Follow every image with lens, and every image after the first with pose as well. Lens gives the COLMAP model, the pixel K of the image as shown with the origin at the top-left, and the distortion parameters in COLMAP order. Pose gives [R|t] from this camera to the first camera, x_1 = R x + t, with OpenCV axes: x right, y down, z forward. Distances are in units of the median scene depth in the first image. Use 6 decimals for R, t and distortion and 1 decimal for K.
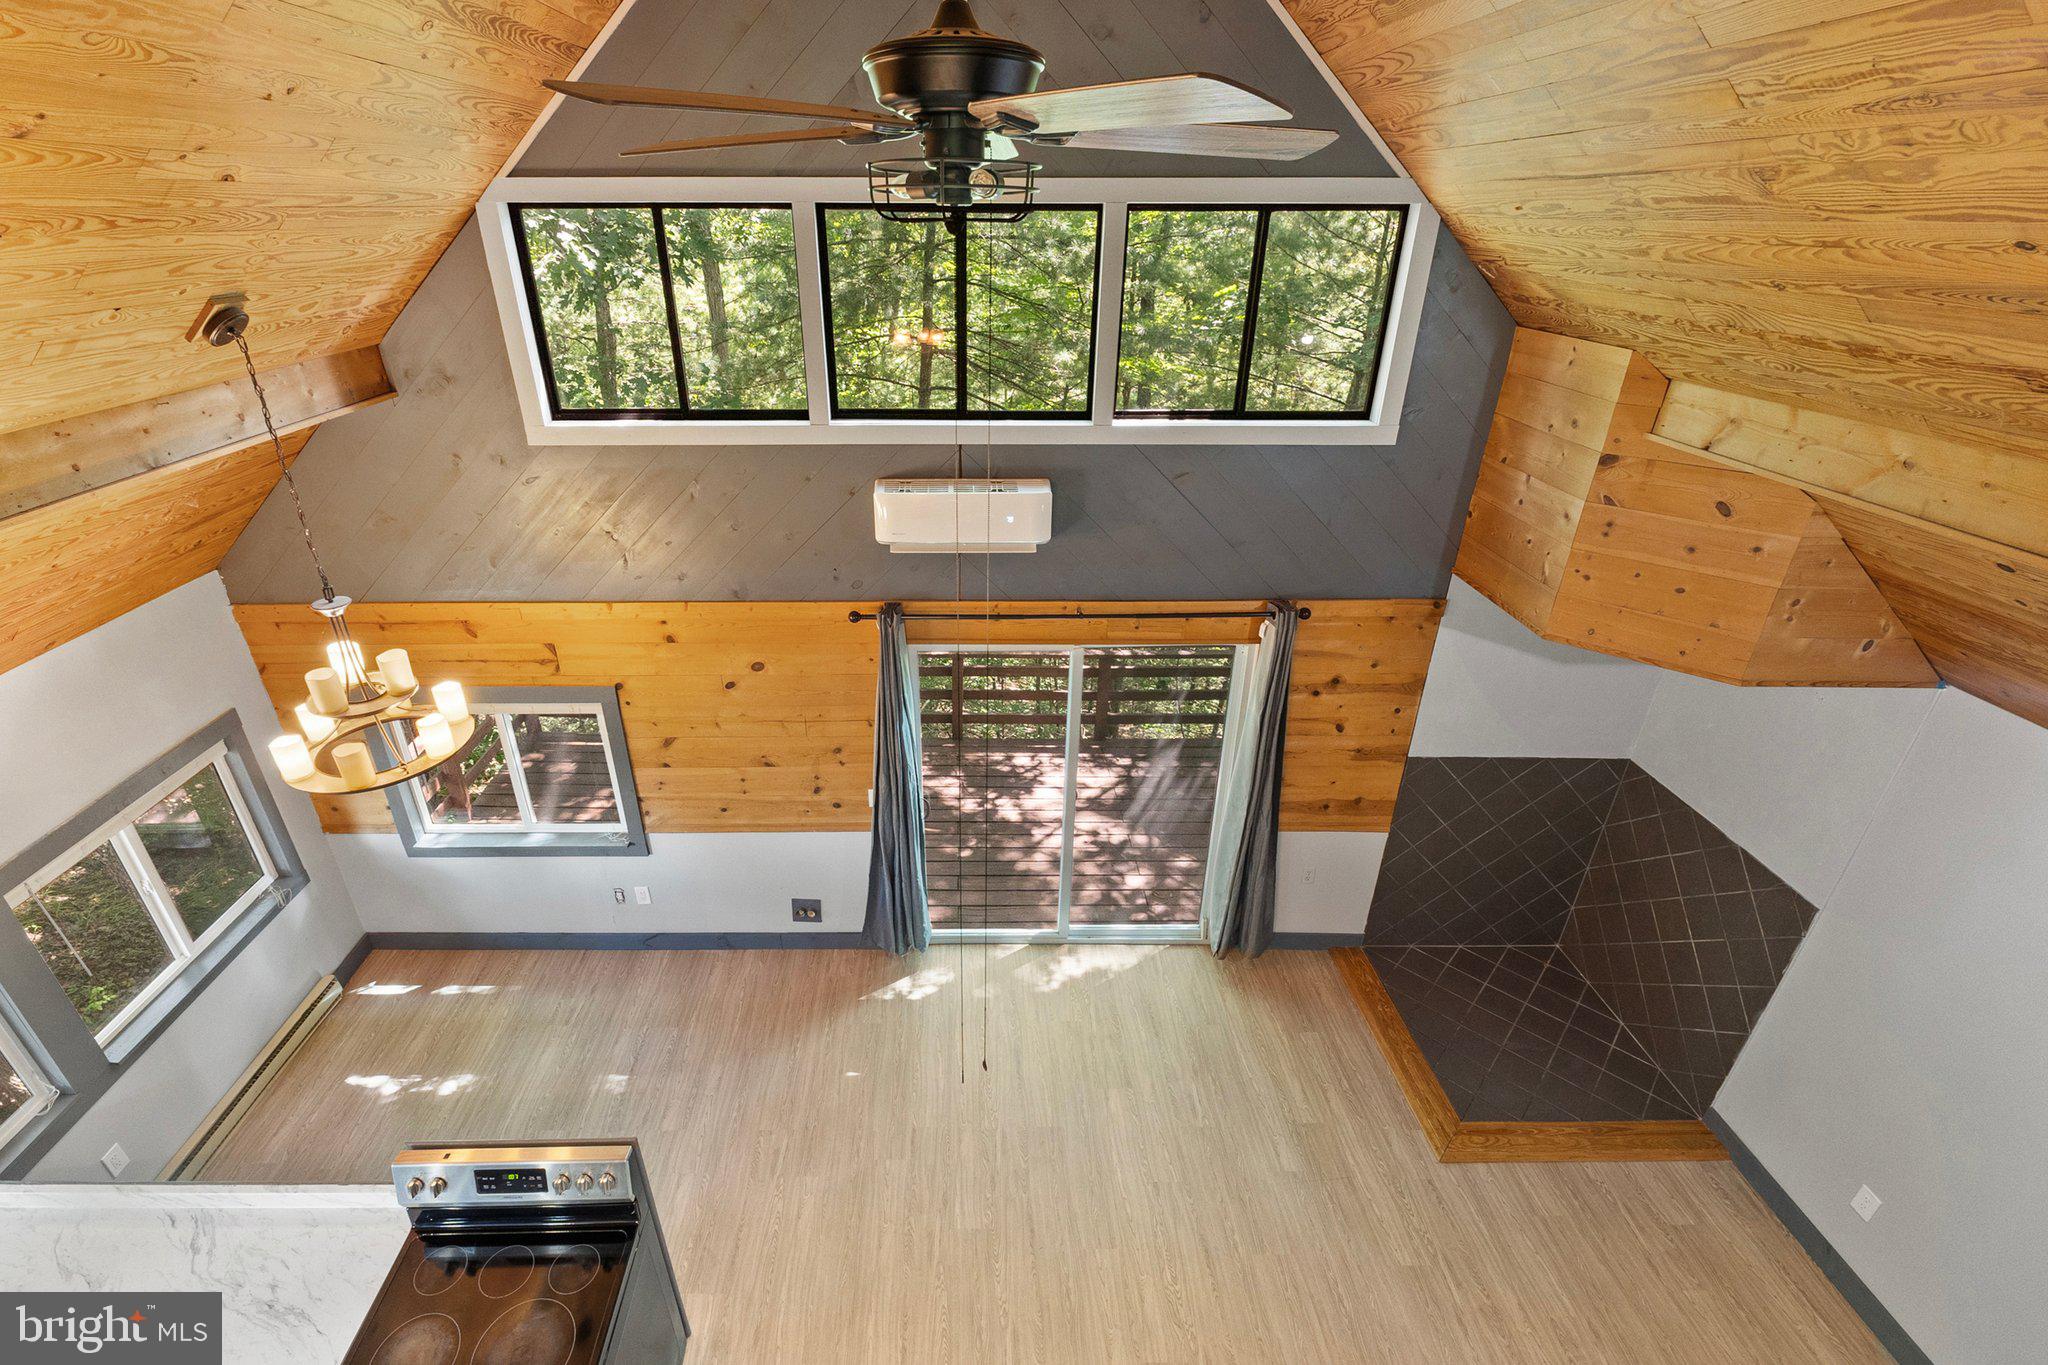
lens RADIAL K [[906.6, 0, 956.9], [0, 906.6, 684.2], [0, 0, 1]] dist [-0.003260, -0.000485]
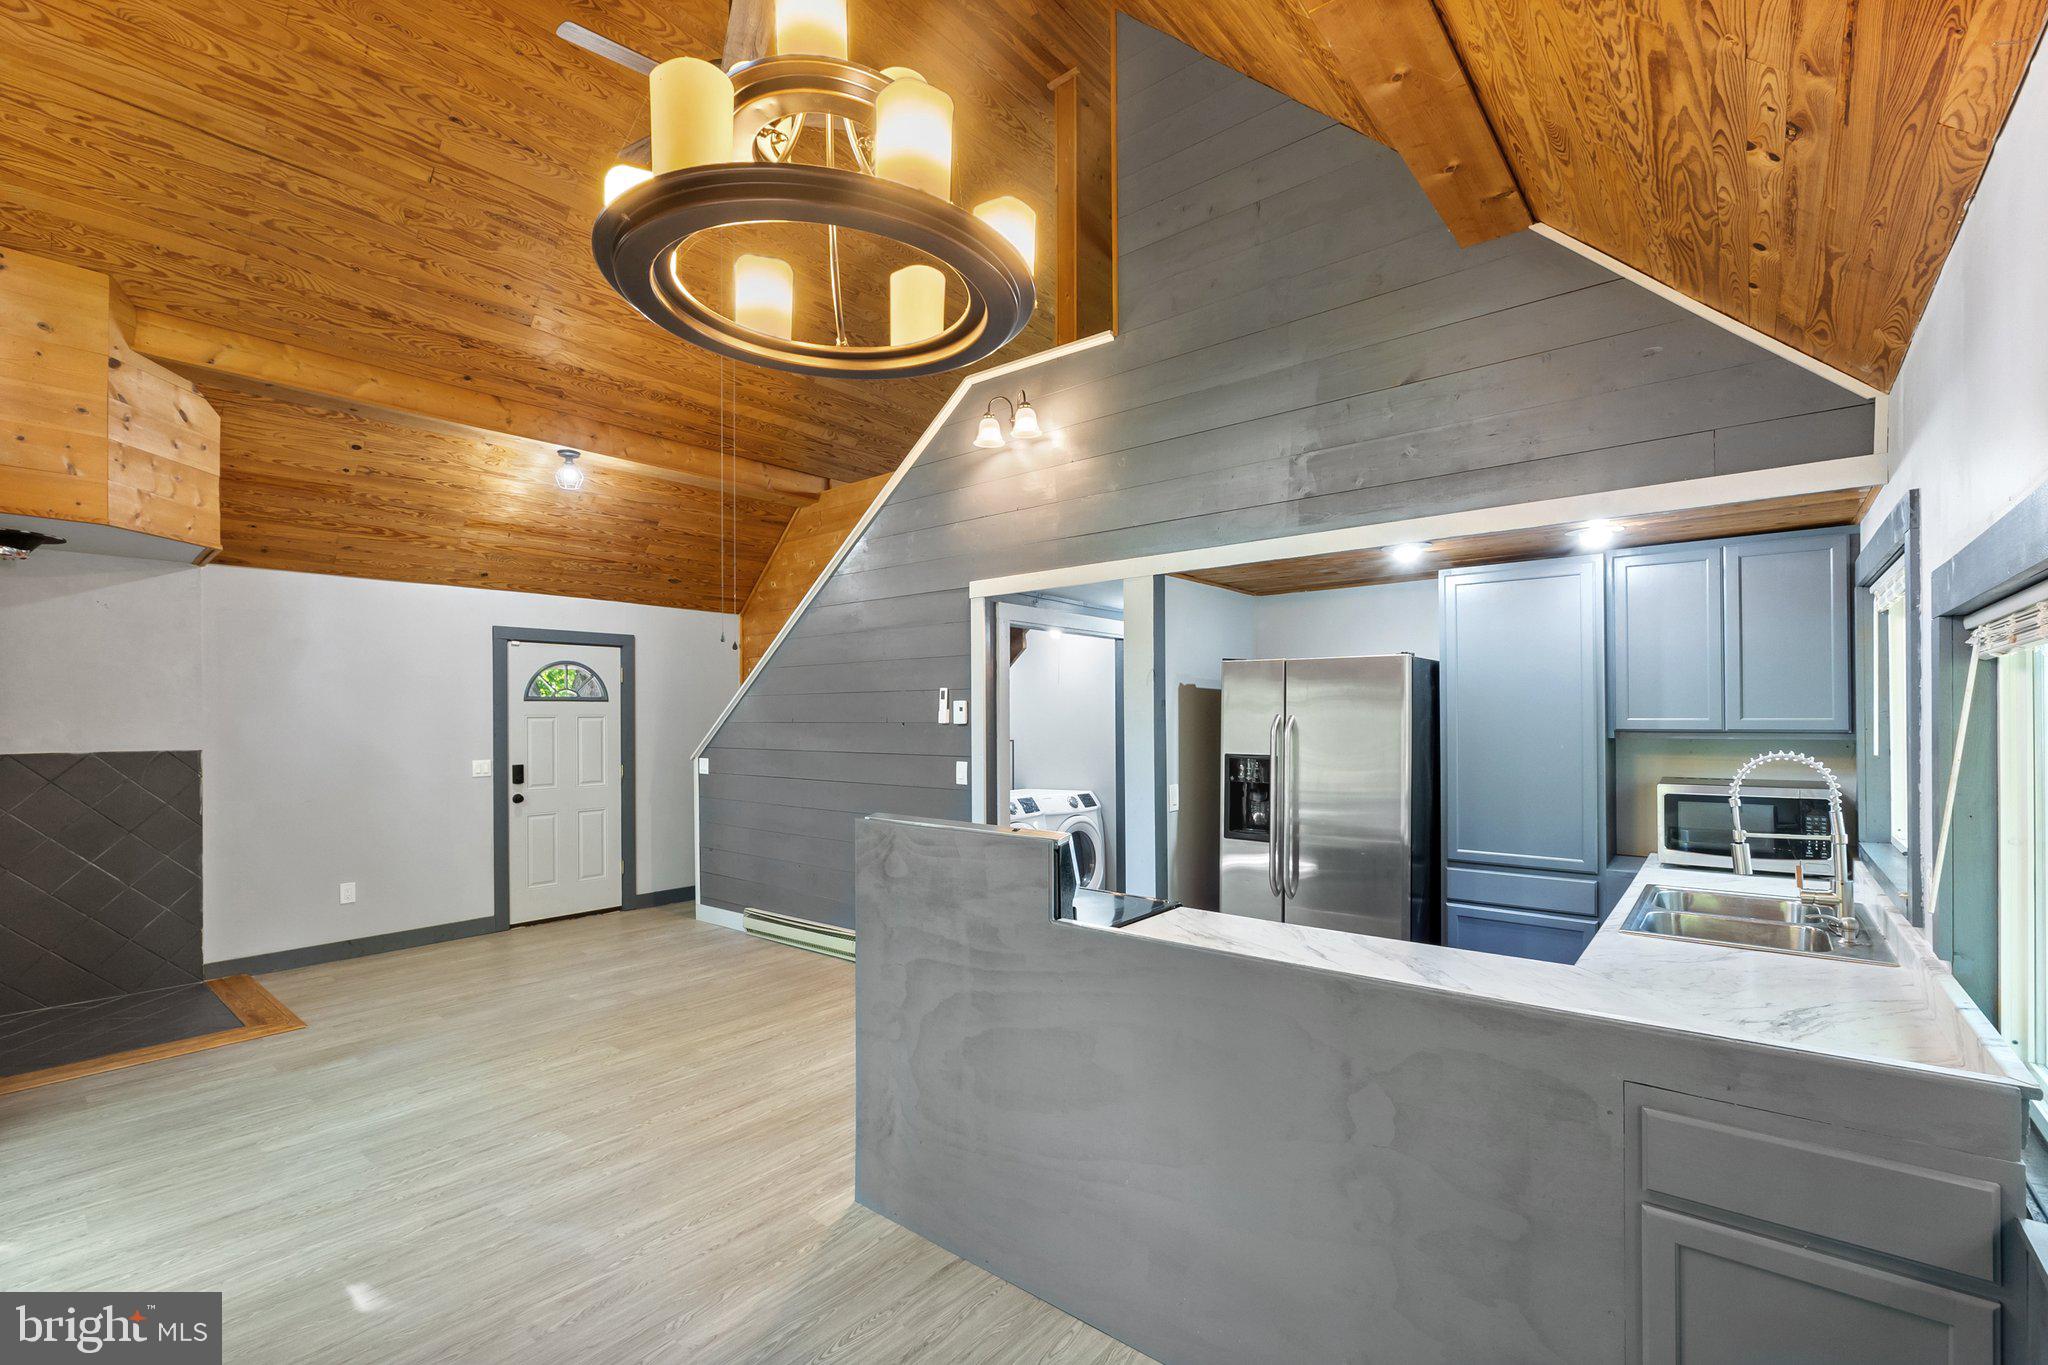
lens RADIAL K [[879.6, 0, 1041.1], [0, 879.6, 718.6], [0, 0, 1]] dist [-0.010314, -0.000537]
pose [[-0.776640, 0.012069, 0.629829, -0.744009], [0.301203, 0.885235, 0.354450, 0.104557], [-0.553269, 0.464987, -0.691144, 1.018218]]
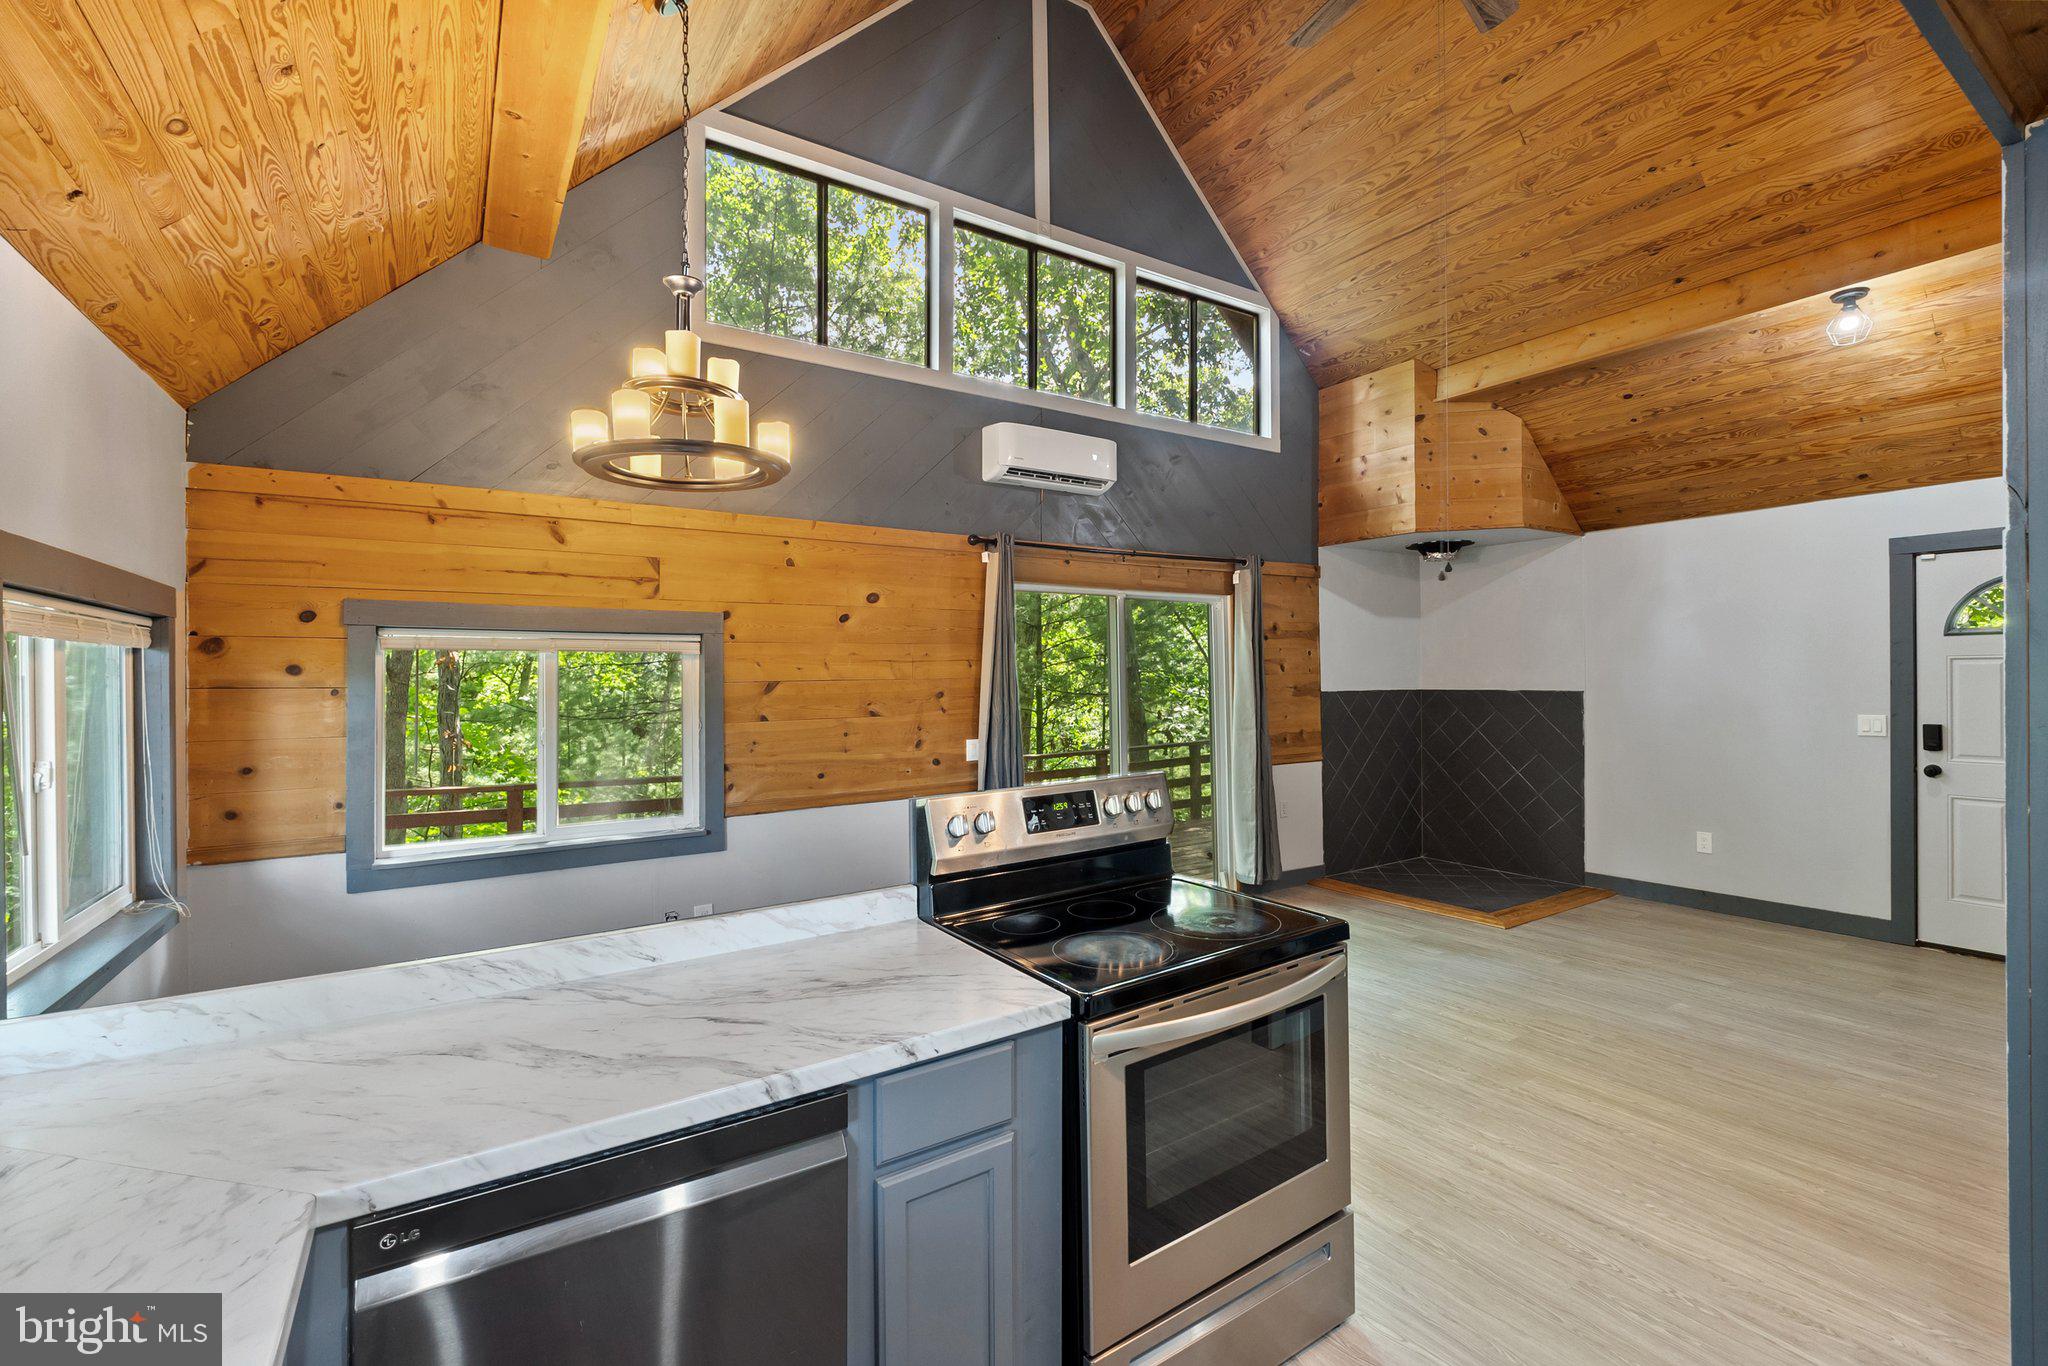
lens RADIAL K [[868.3, 0, 1021.8], [0, 868.3, 678.9], [0, 0, 1]] dist [-0.007474, -0.000656]
pose [[0.840692, -0.001925, 0.541510, -0.633055], [0.251708, 0.886787, -0.387624, 0.496947], [-0.479457, 0.462175, 0.745999, 0.268269]]
